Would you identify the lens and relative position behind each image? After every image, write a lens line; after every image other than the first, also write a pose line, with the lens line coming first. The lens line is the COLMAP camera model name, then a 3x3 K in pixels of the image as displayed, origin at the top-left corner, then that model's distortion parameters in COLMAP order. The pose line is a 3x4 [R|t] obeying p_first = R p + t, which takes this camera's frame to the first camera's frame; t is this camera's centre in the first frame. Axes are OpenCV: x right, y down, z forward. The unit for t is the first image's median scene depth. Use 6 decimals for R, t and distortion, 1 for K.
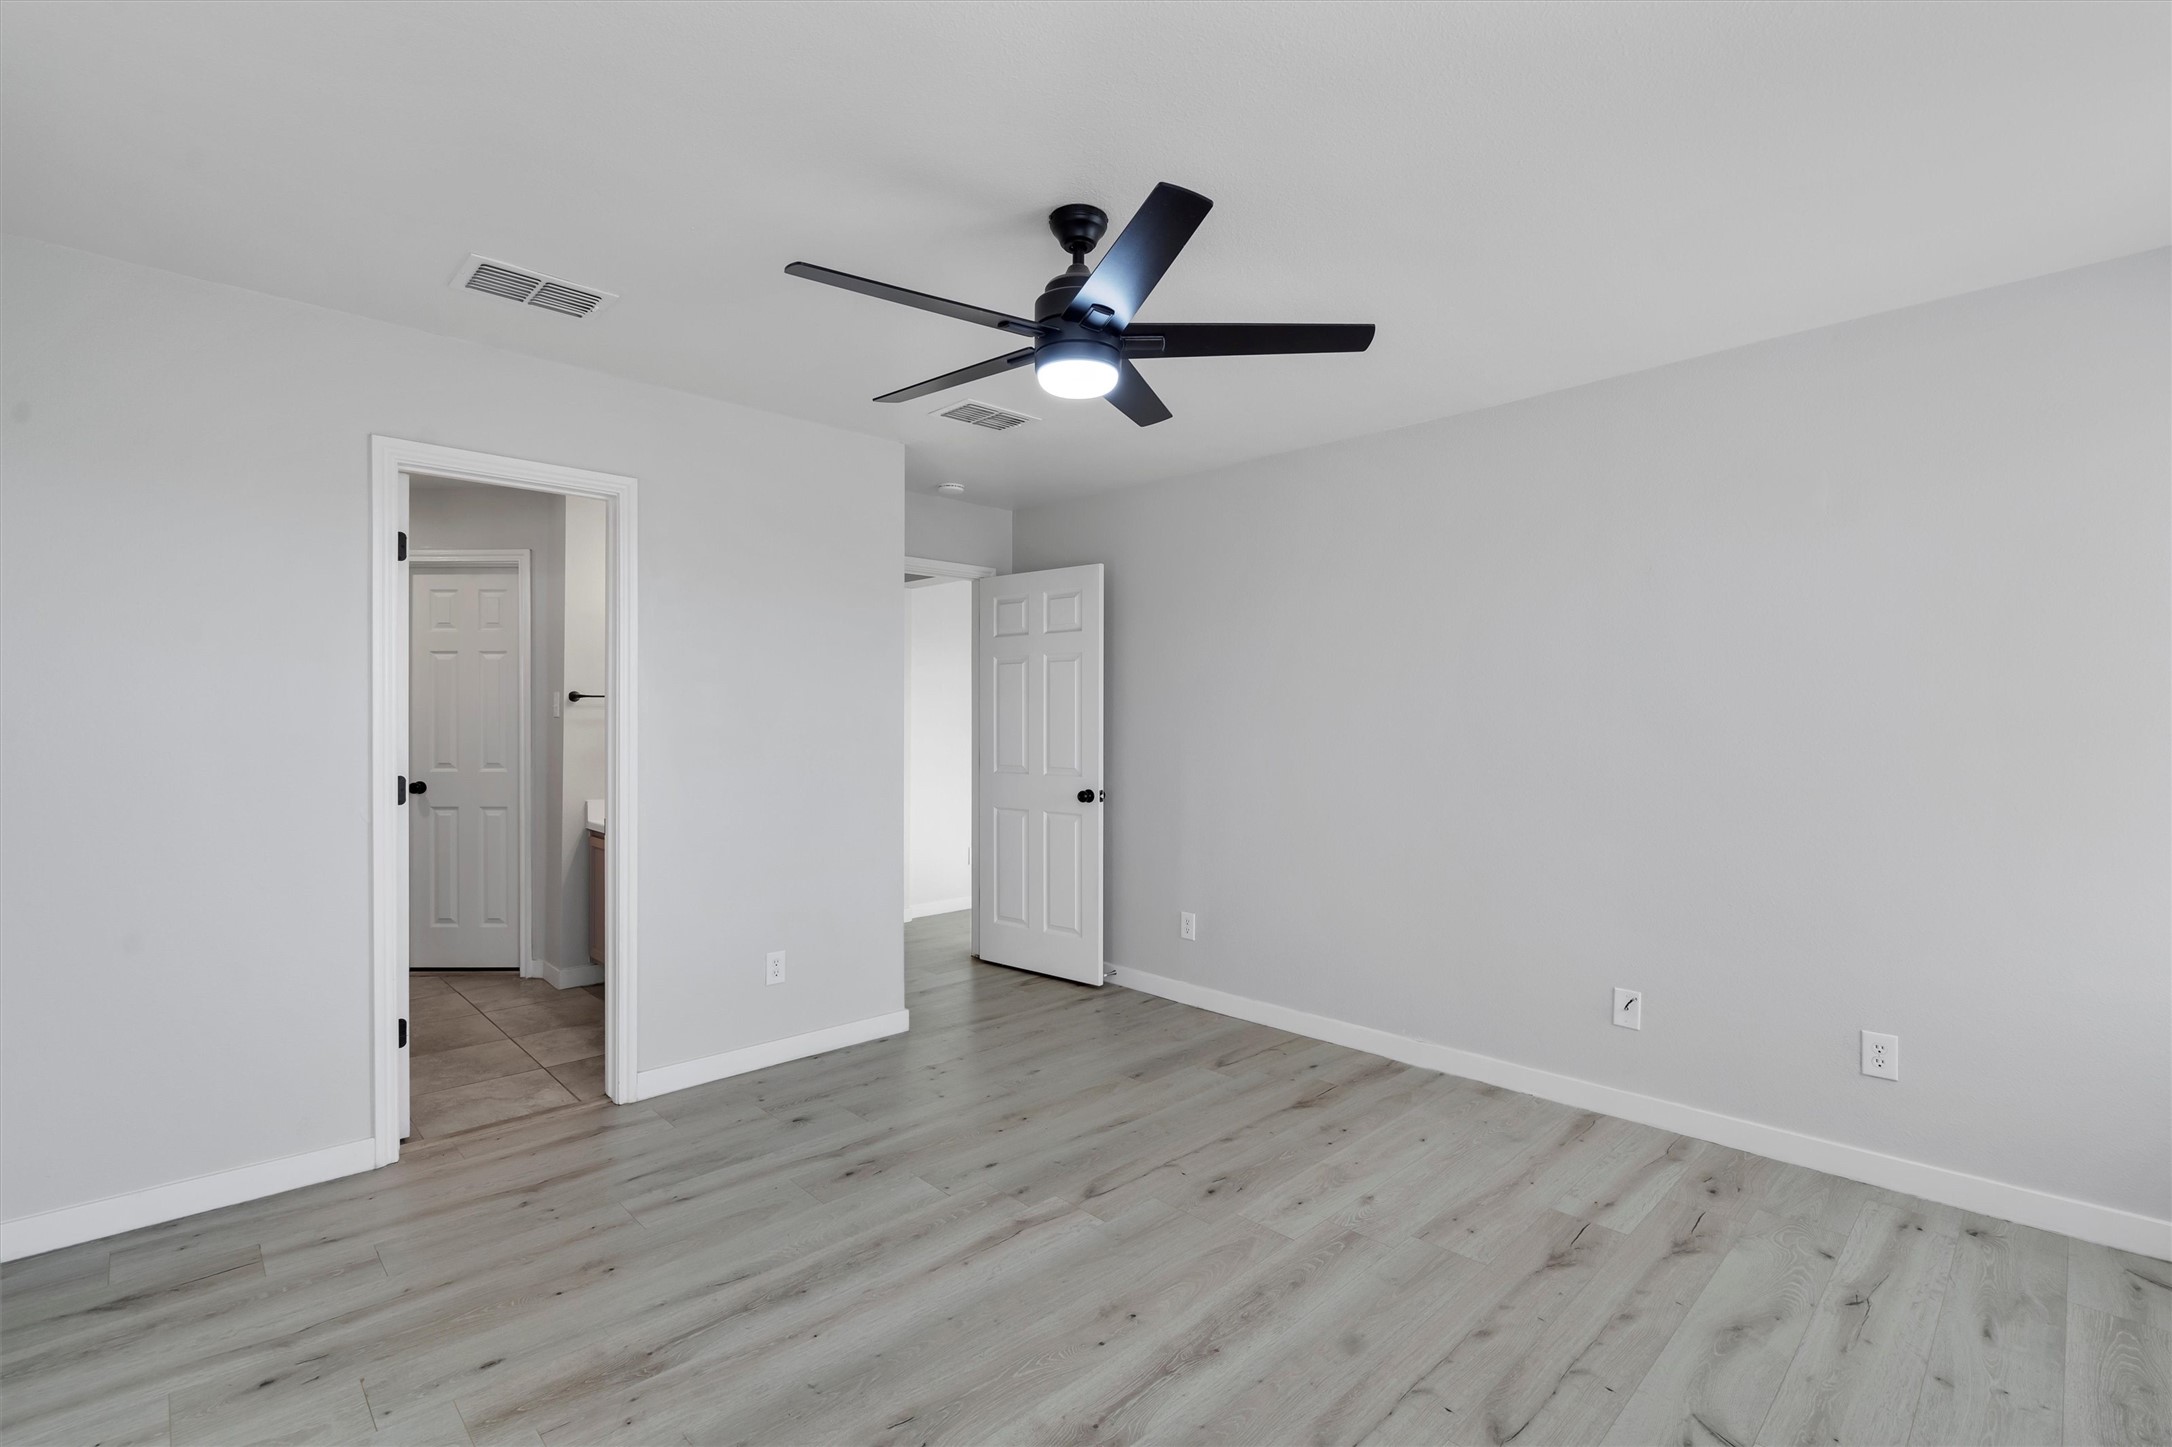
lens RADIAL K [[996.0, 0, 1085.7], [0, 996.0, 722.9], [0, 0, 1]] dist [-0.012118, -0.000379]
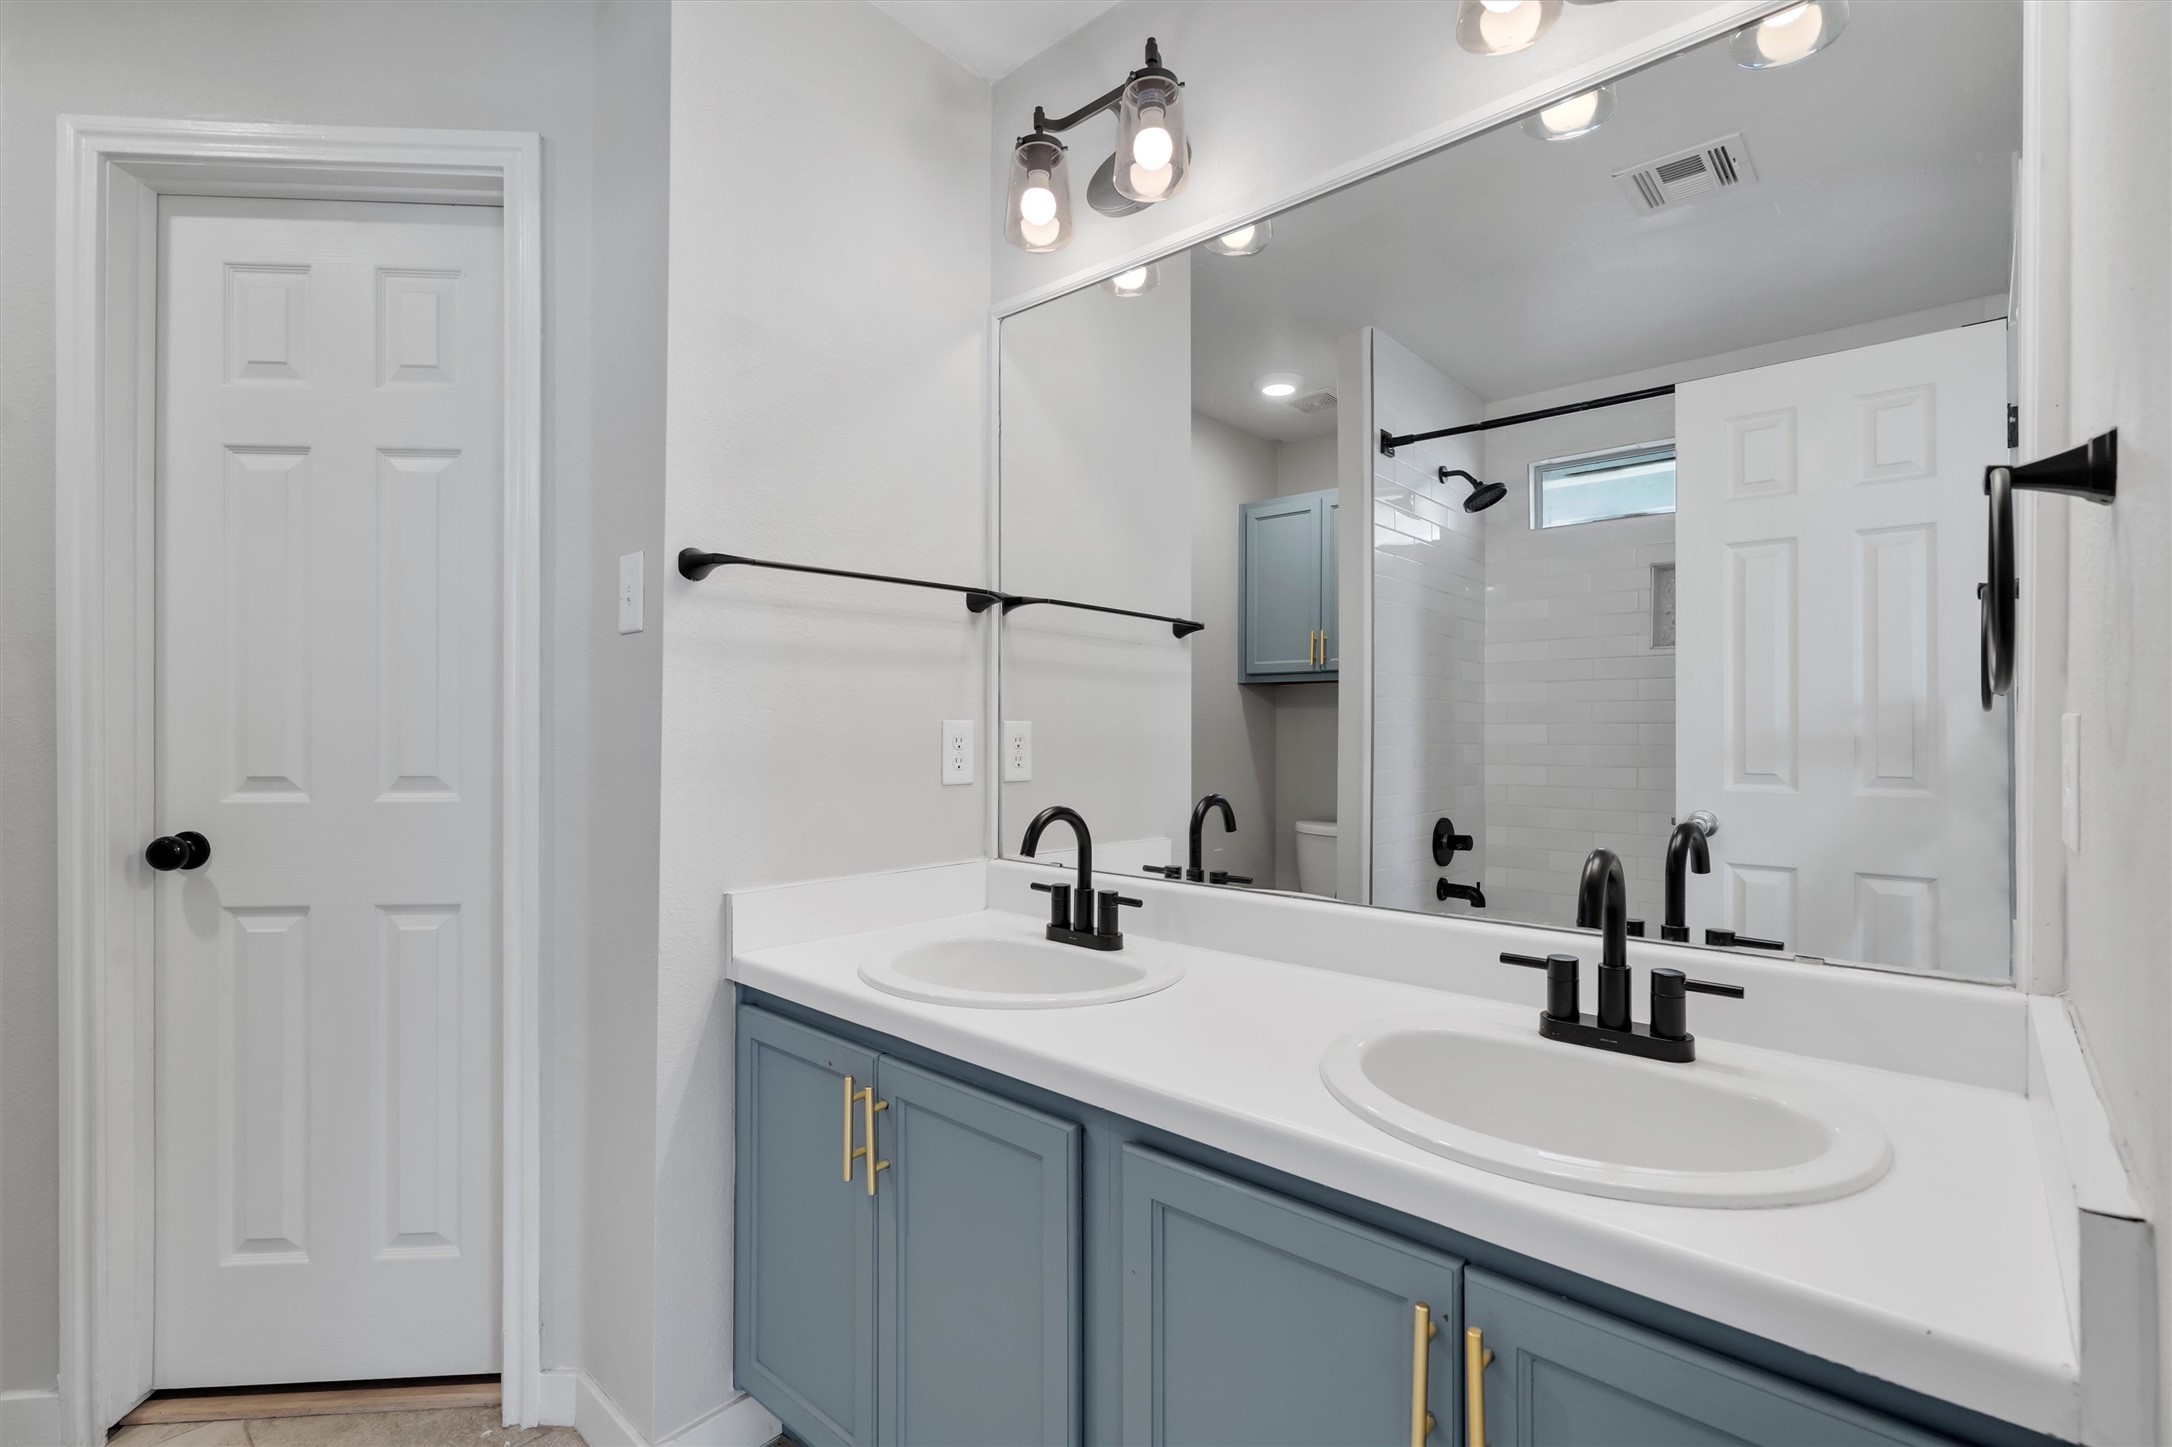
lens RADIAL K [[996.0, 0, 1088.6], [0, 996.0, 725.5], [0, 0, 1]] dist [-0.012118, -0.000379]
pose [[0.996467, -0.000873, 0.083984, -0.393769], [0.001719, 0.999949, -0.009995, 0.026639], [-0.083971, 0.010104, 0.996417, 0.637392]]
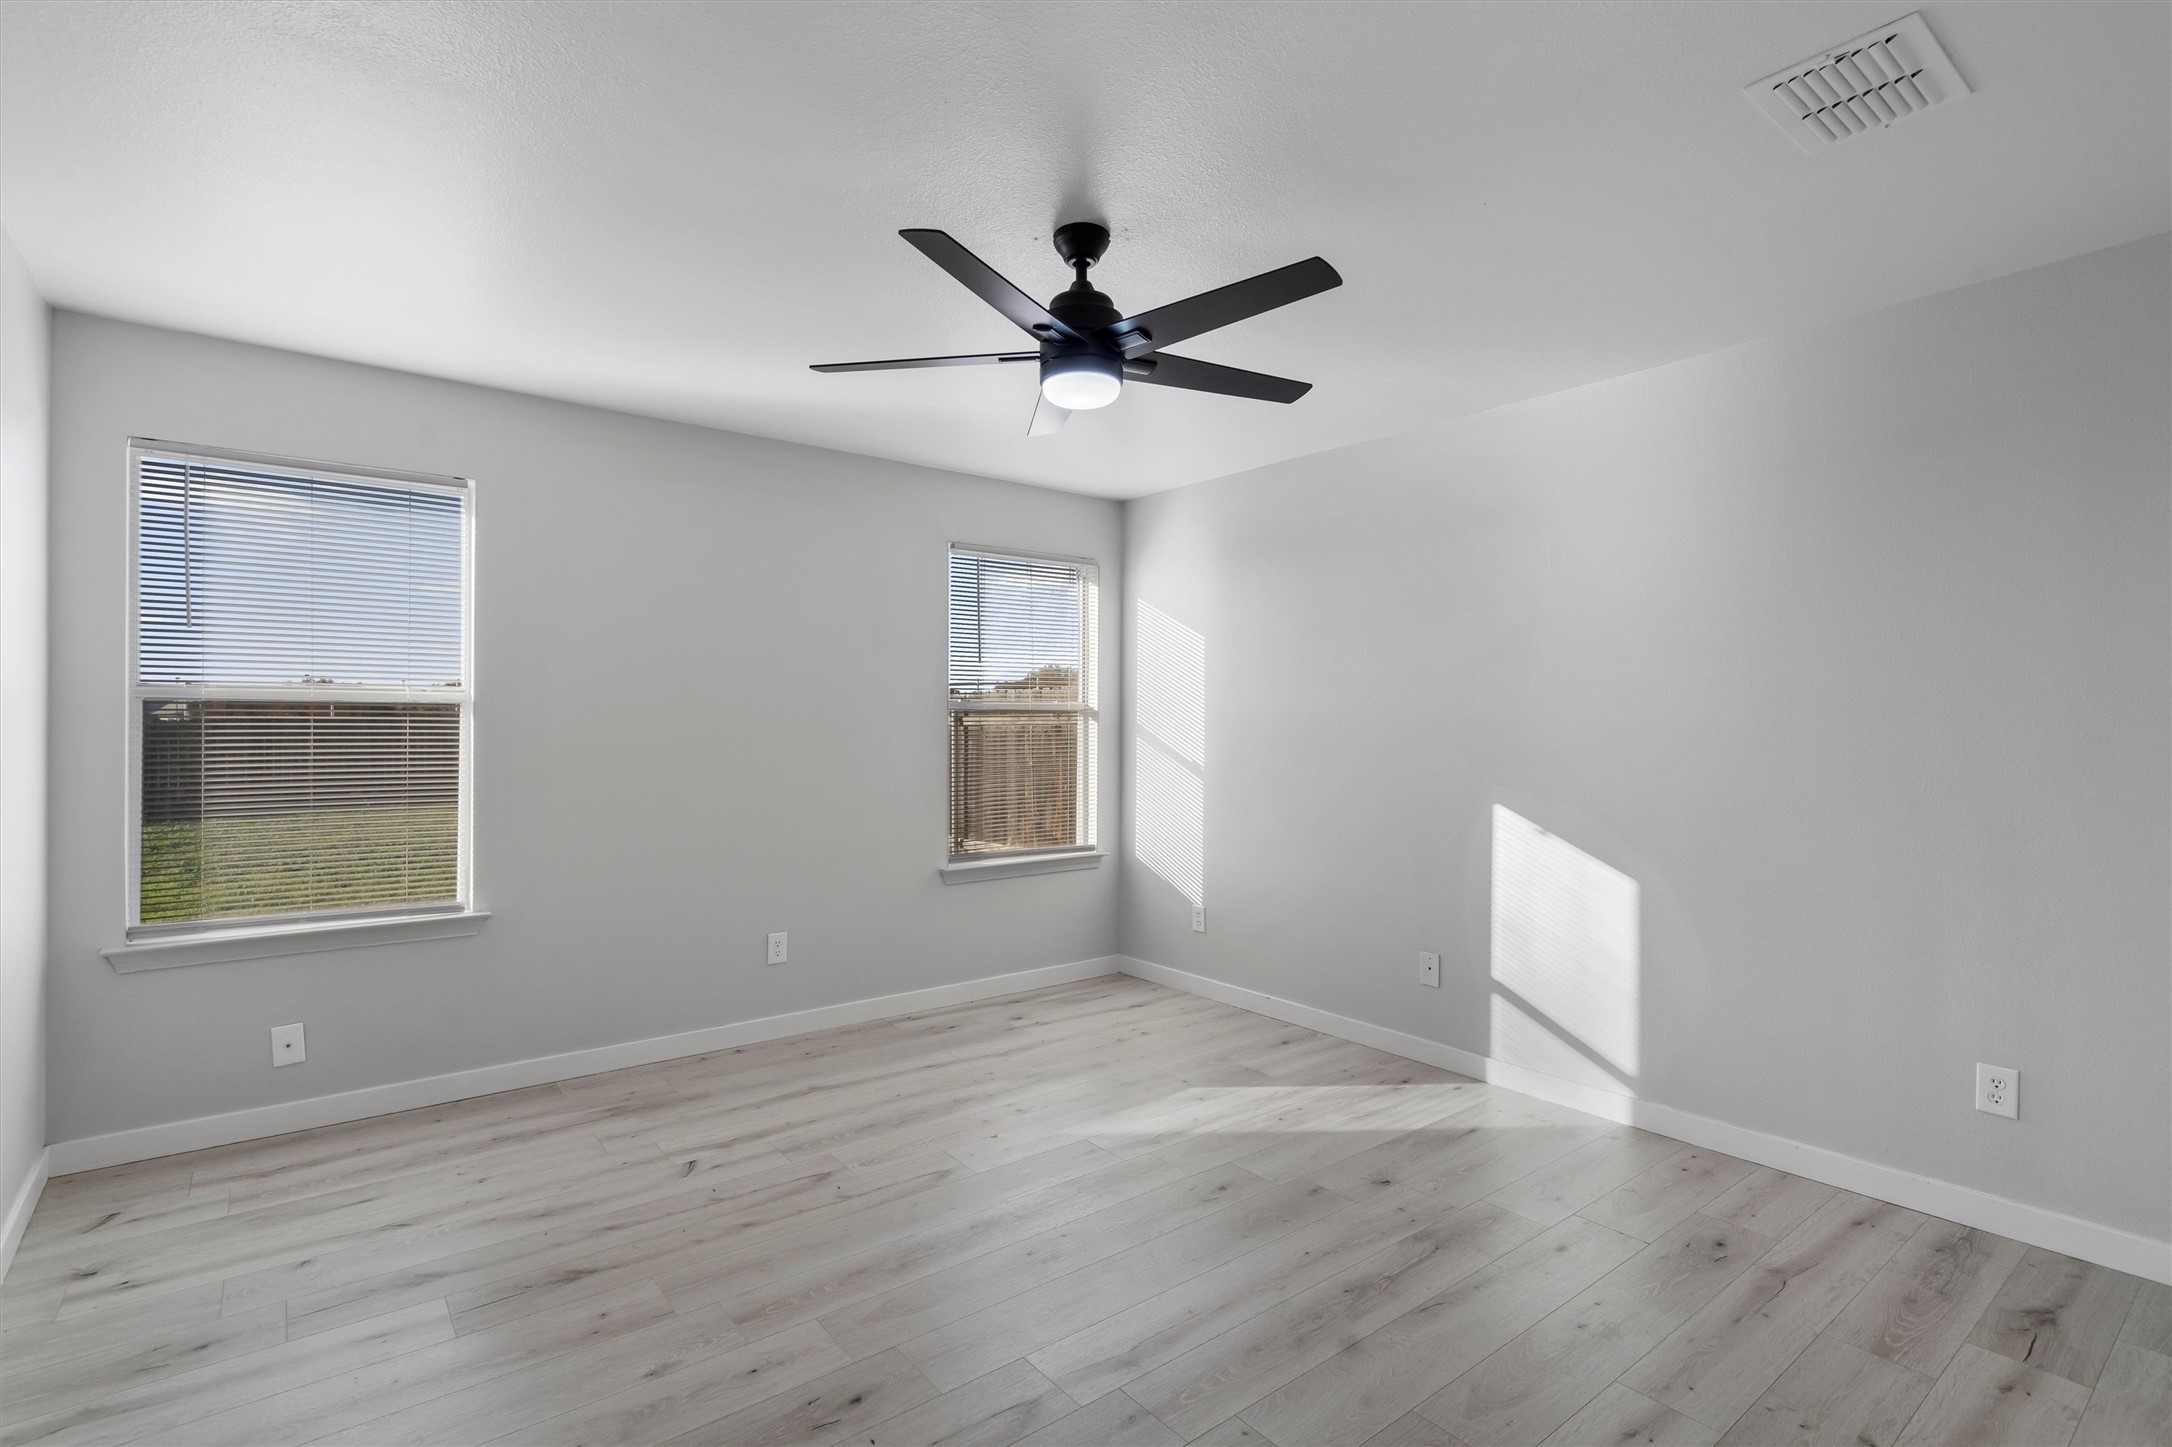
lens RADIAL K [[996.0, 0, 1082.8], [0, 996.0, 722.7], [0, 0, 1]] dist [-0.012118, -0.000379]
pose [[-0.994415, -0.007744, 0.105257, -0.146872], [-0.007271, 0.999962, 0.004876, -0.006292], [-0.105290, 0.004084, -0.994433, 2.478698]]
